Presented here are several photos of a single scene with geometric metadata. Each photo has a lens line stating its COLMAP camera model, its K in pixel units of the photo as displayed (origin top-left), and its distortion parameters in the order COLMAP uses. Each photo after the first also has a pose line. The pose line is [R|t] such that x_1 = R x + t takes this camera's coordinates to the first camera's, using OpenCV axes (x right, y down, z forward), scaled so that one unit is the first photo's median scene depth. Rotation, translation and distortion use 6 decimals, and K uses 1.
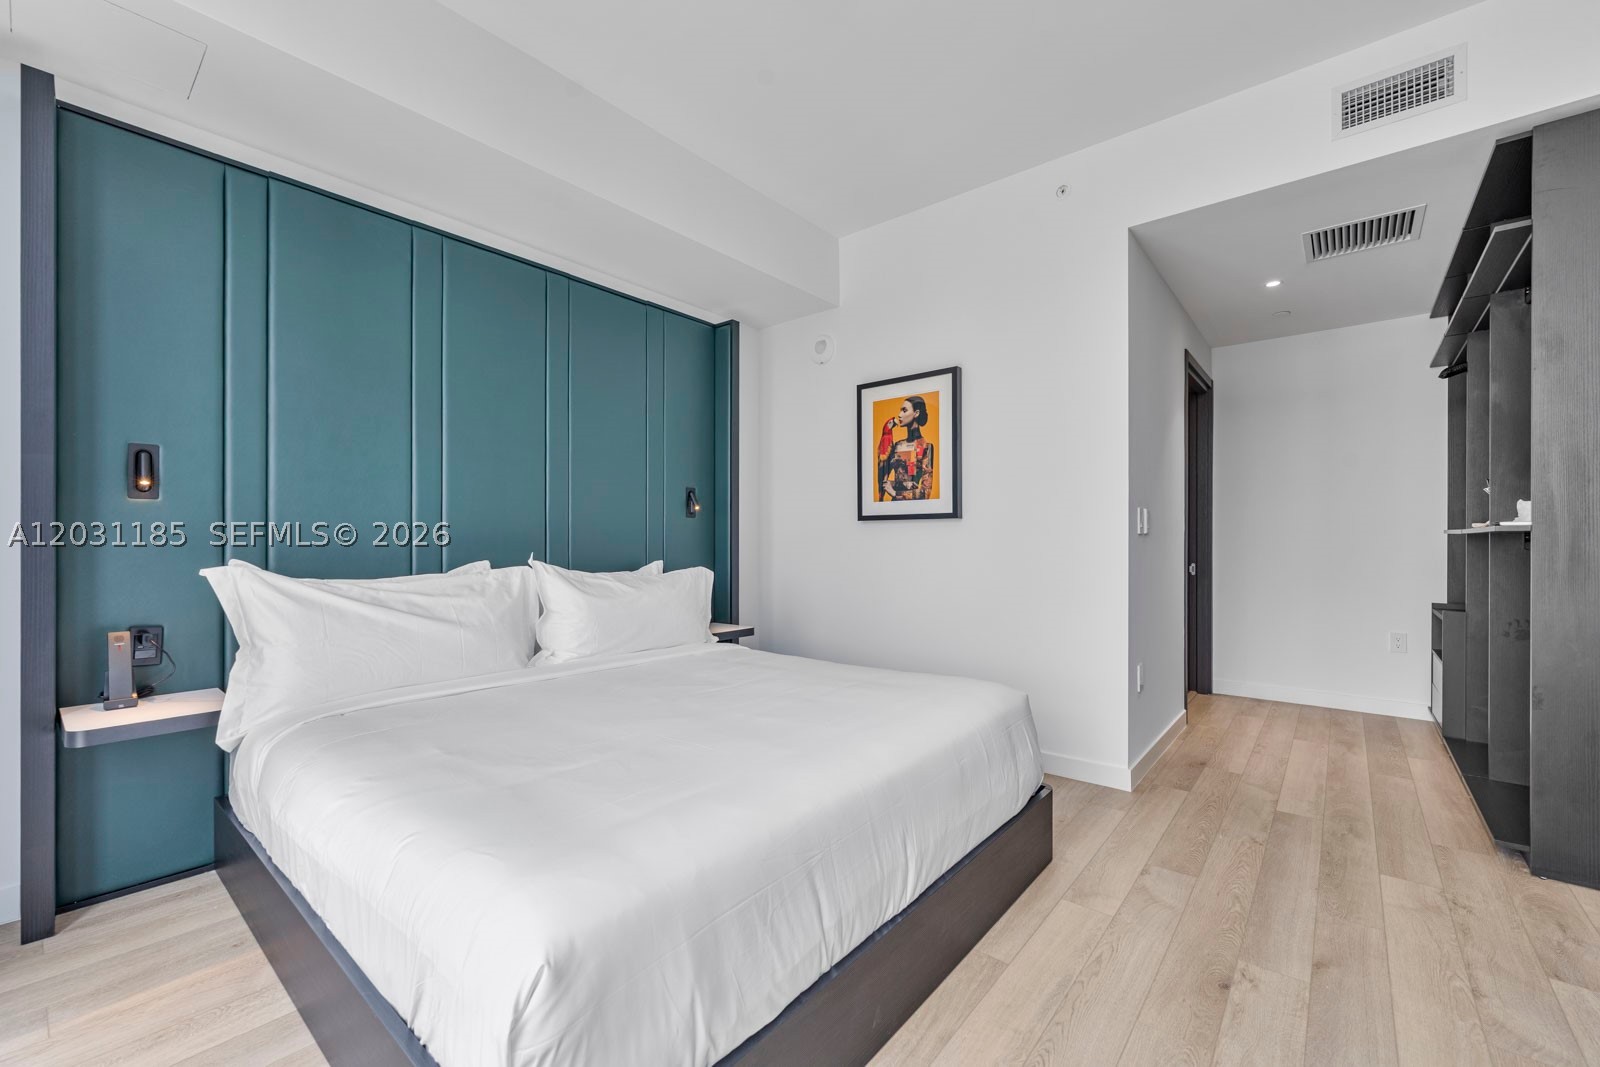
lens RADIAL K [[652.9, 0, 794.9], [0, 652.9, 546.9], [0, 0, 1]] dist [-0.001646, -0.000487]
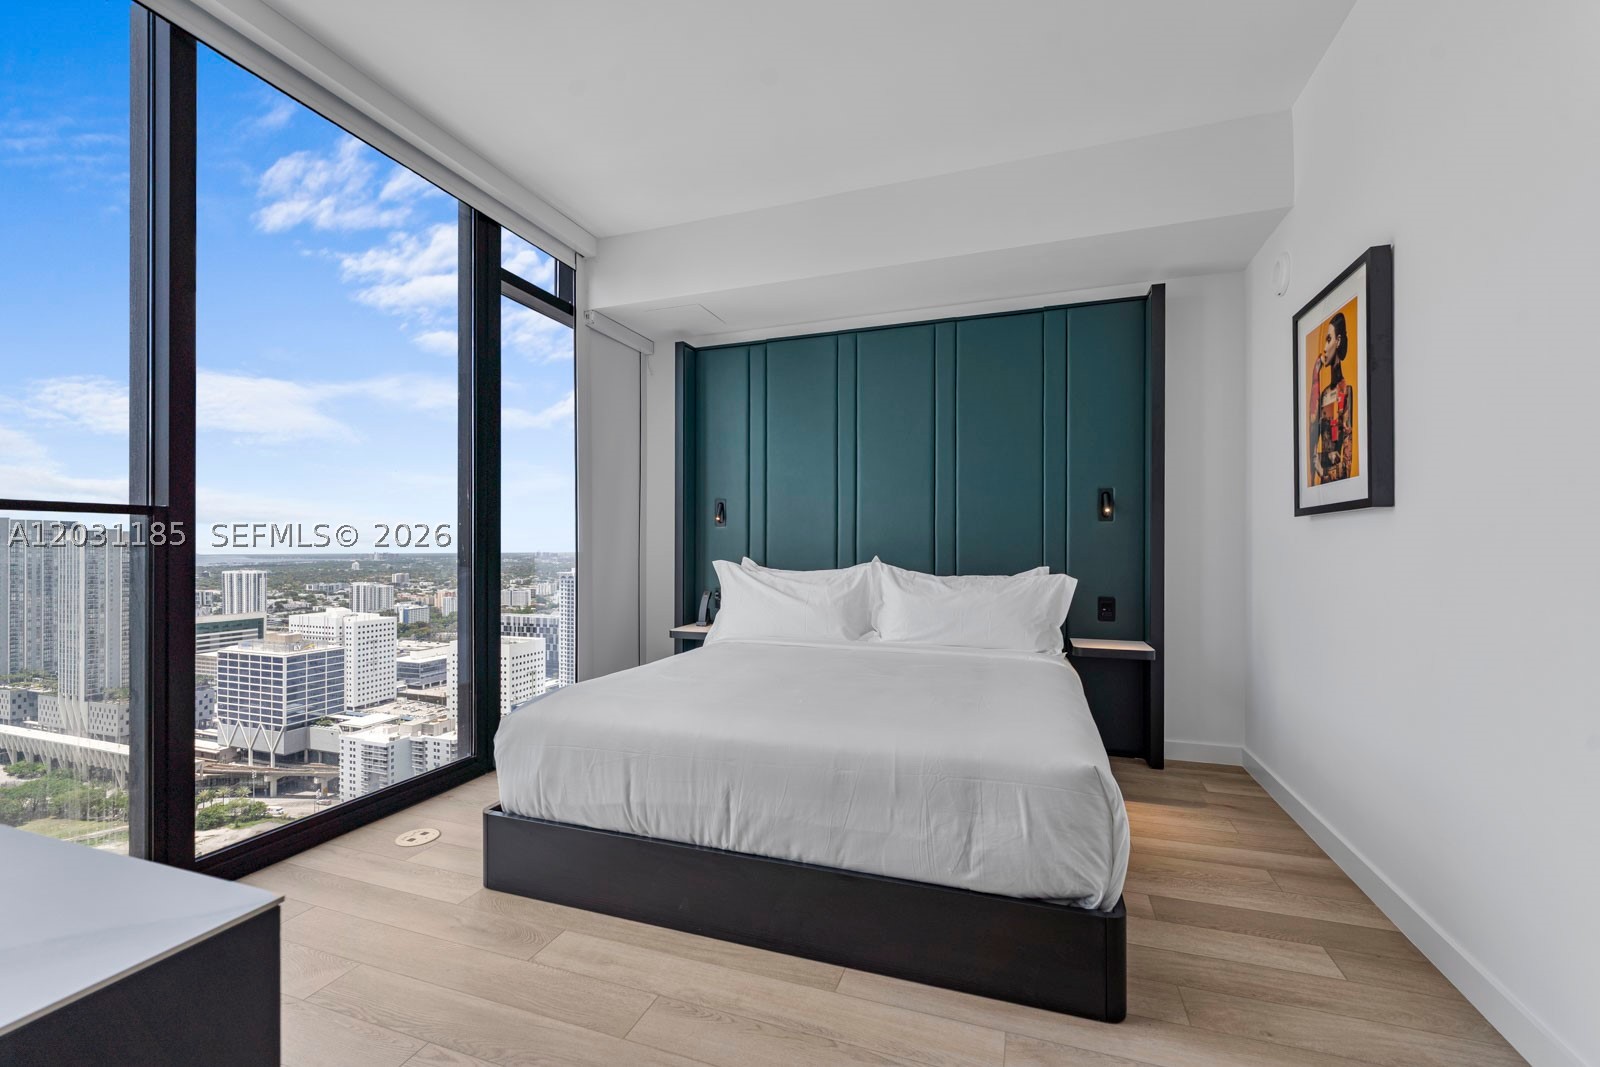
lens RADIAL K [[659.5, 0, 797.0], [0, 659.5, 547.3], [0, 0, 1]] dist [0.002986, -0.000587]
pose [[0.347401, -0.000066, -0.937717, 0.599234], [-0.006801, 0.999974, -0.002590, -0.003154], [0.937692, 0.007278, 0.347391, 0.301727]]
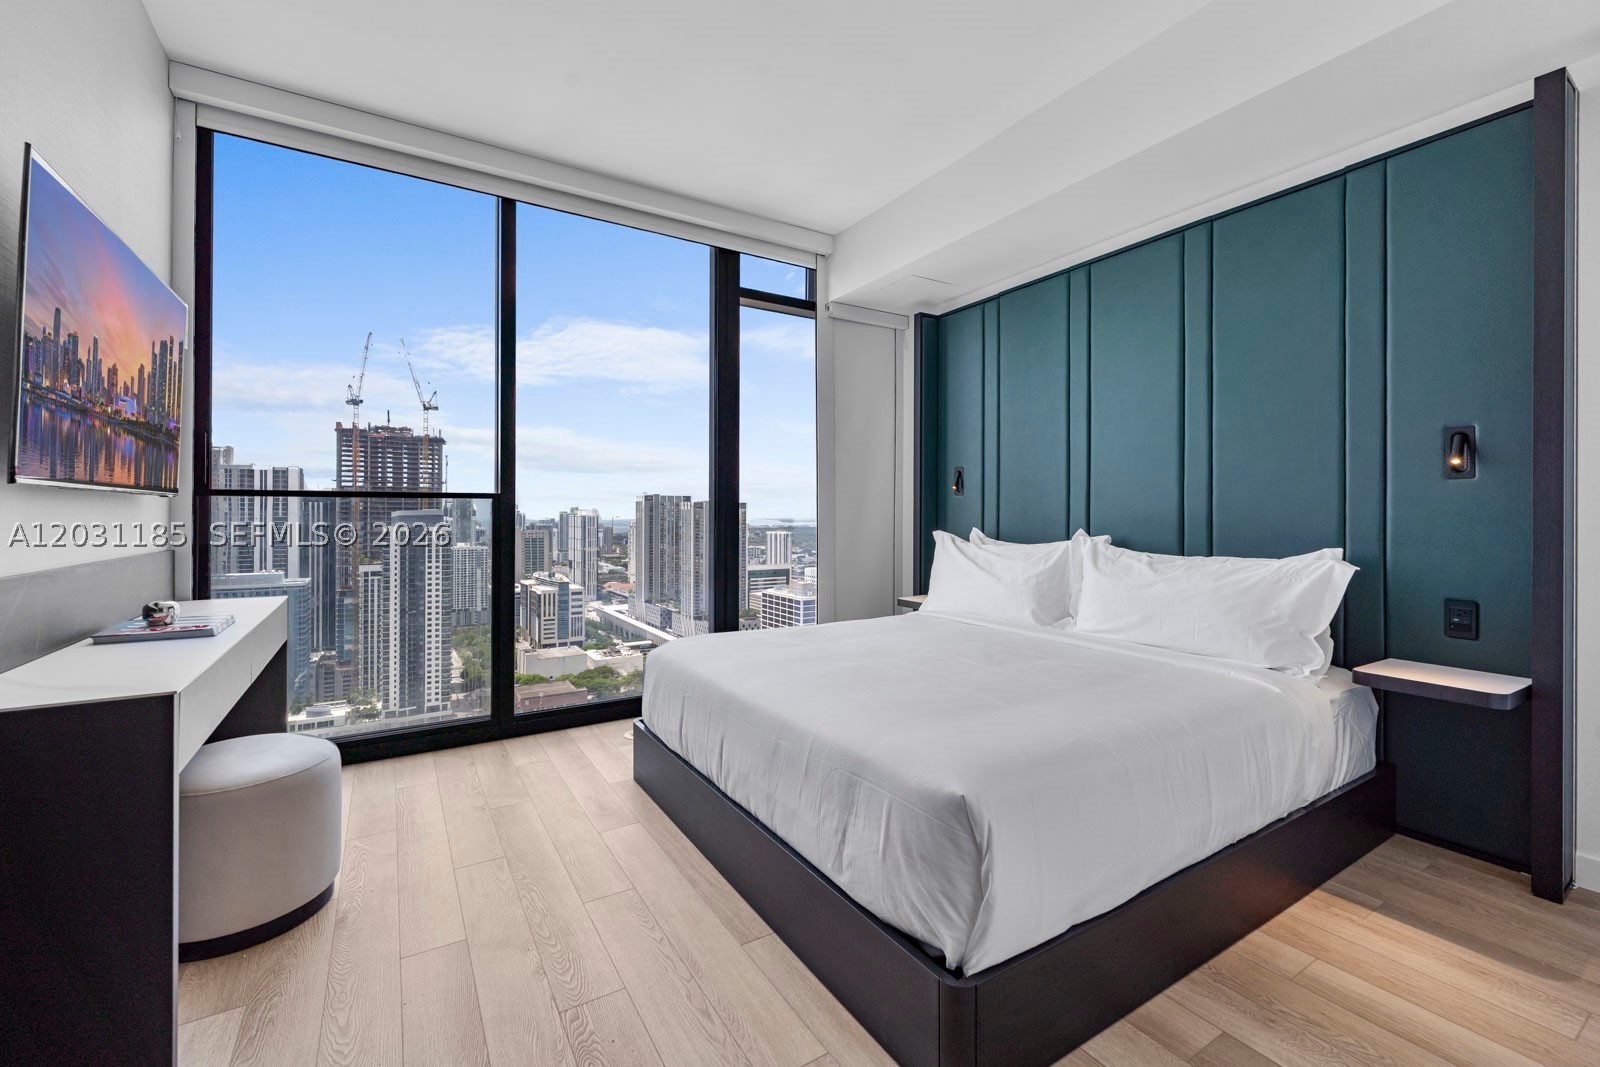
lens RADIAL K [[662.7, 0, 791.5], [0, 662.7, 512.0], [0, 0, 1]] dist [0.008981, -0.000382]
pose [[-0.318707, -0.002170, -0.947851, 0.627320], [-0.006981, 0.999976, 0.000058, -0.012484], [0.947828, 0.006635, -0.318714, 0.687586]]
